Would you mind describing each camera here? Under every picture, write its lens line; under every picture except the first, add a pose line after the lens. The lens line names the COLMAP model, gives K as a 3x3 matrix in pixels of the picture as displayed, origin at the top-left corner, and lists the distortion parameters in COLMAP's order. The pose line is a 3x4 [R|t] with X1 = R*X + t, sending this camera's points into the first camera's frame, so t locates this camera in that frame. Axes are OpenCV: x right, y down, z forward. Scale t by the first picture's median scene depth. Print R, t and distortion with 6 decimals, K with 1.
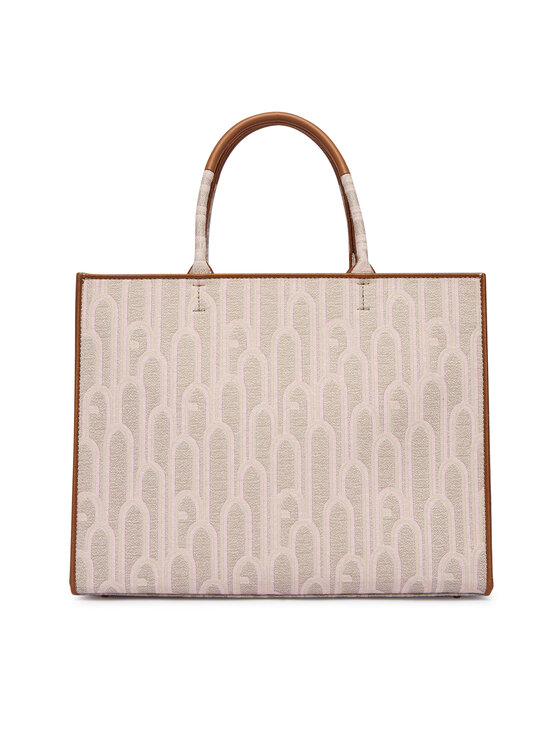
lens RADIAL K [[682.9, 0, 278.7], [0, 682.9, 381.5], [0, 0, 1]] dist [0.115070, 0.000000]
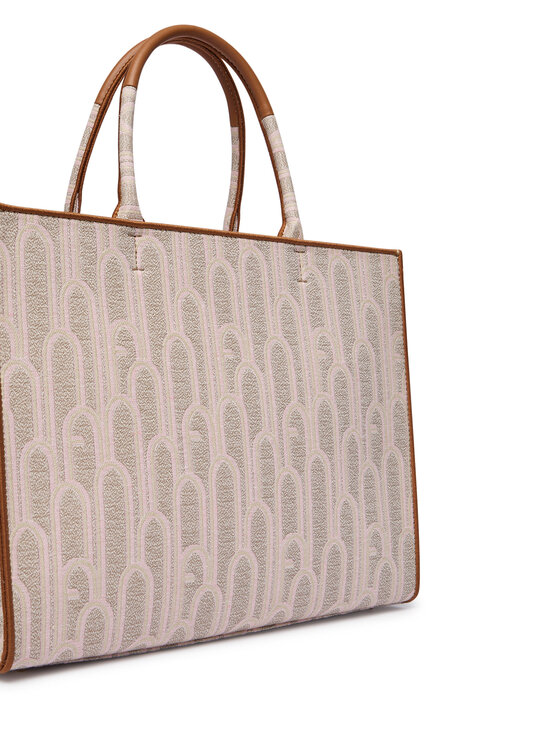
lens RADIAL K [[1094.4, 0, 279.2], [0, 1094.4, 376.9], [0, 0, 1]] dist [-0.104288, 0.000000]
pose [[0.760482, 0.012151, 0.649246, -0.665570], [0.010815, 0.999449, -0.031373, 0.008686], [-0.649269, 0.030880, 0.759932, 0.009845]]
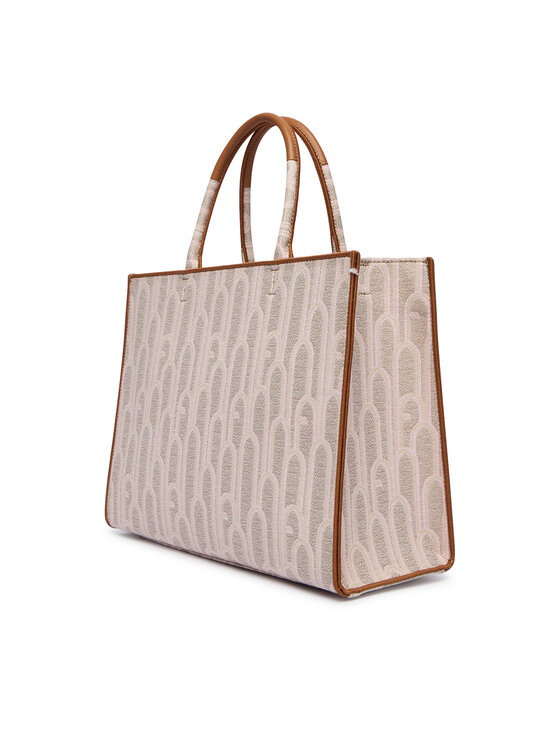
lens RADIAL K [[1077.1, 0, 280.0], [0, 1077.1, 369.3], [0, 0, 1]] dist [-0.210122, 0.000000]
pose [[0.605279, 0.024414, -0.795639, 1.080860], [-0.061780, 0.997955, -0.016377, -0.008447], [0.793612, 0.059067, 0.605550, 0.042139]]
